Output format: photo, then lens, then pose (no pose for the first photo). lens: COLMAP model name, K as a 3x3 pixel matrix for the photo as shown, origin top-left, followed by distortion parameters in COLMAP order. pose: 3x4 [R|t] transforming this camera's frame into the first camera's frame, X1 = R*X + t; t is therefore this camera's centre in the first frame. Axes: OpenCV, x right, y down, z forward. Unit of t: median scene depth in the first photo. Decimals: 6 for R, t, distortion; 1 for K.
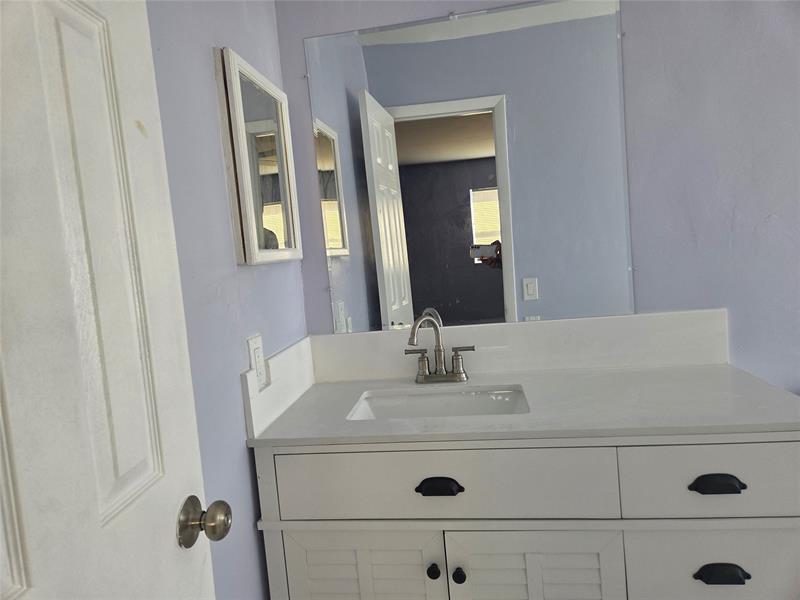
lens RADIAL K [[536.1, 0, 397.5], [0, 536.1, 298.8], [0, 0, 1]] dist [0.076687, -0.057240]
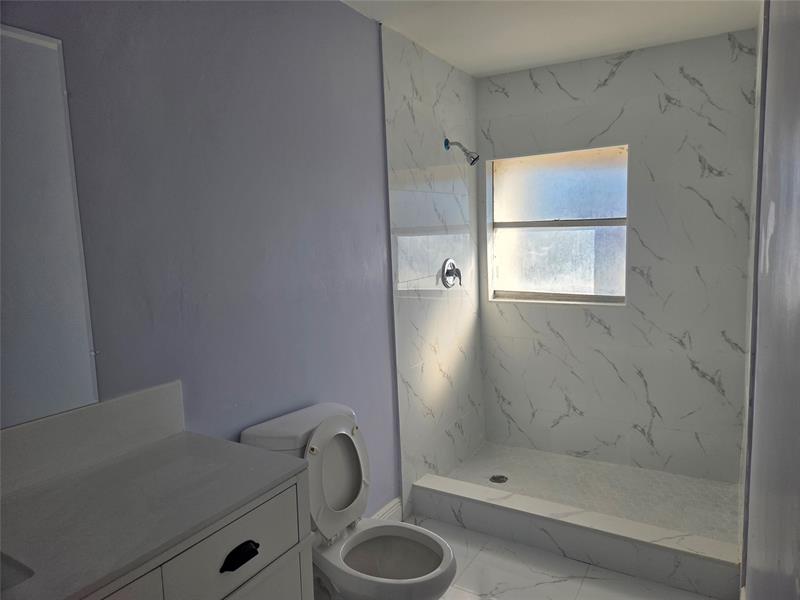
lens RADIAL K [[535.4, 0, 404.1], [0, 535.4, 300.4], [0, 0, 1]] dist [0.066203, -0.057954]
pose [[0.393024, -0.028249, 0.919094, -0.207762], [0.075553, 0.997140, -0.001660, -0.109399], [-0.916419, 0.070092, 0.394035, 0.181156]]
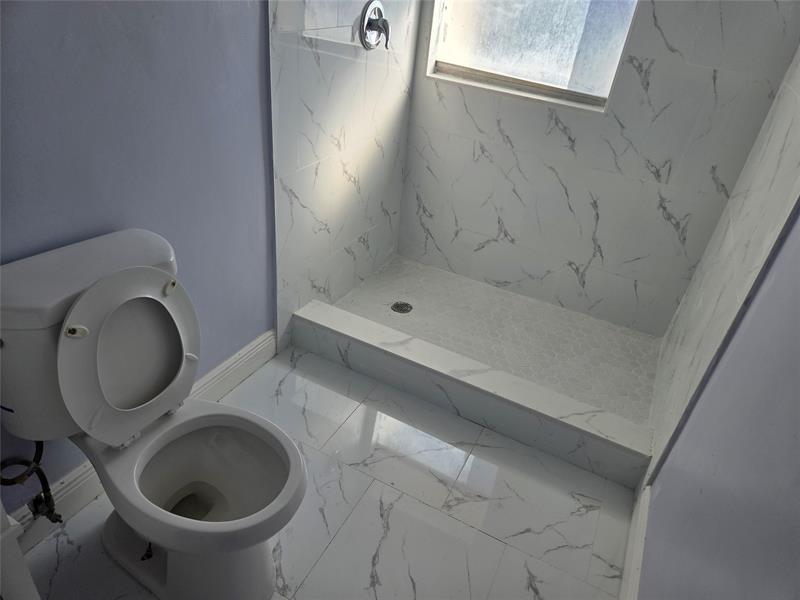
lens RADIAL K [[535.4, 0, 404.1], [0, 535.4, 300.4], [0, 0, 1]] dist [0.066203, -0.057954]
pose [[0.304584, -0.387354, 0.870164, 0.345620], [-0.064870, 0.903015, 0.424683, -0.166540], [-0.950274, -0.185799, 0.249916, 0.280792]]
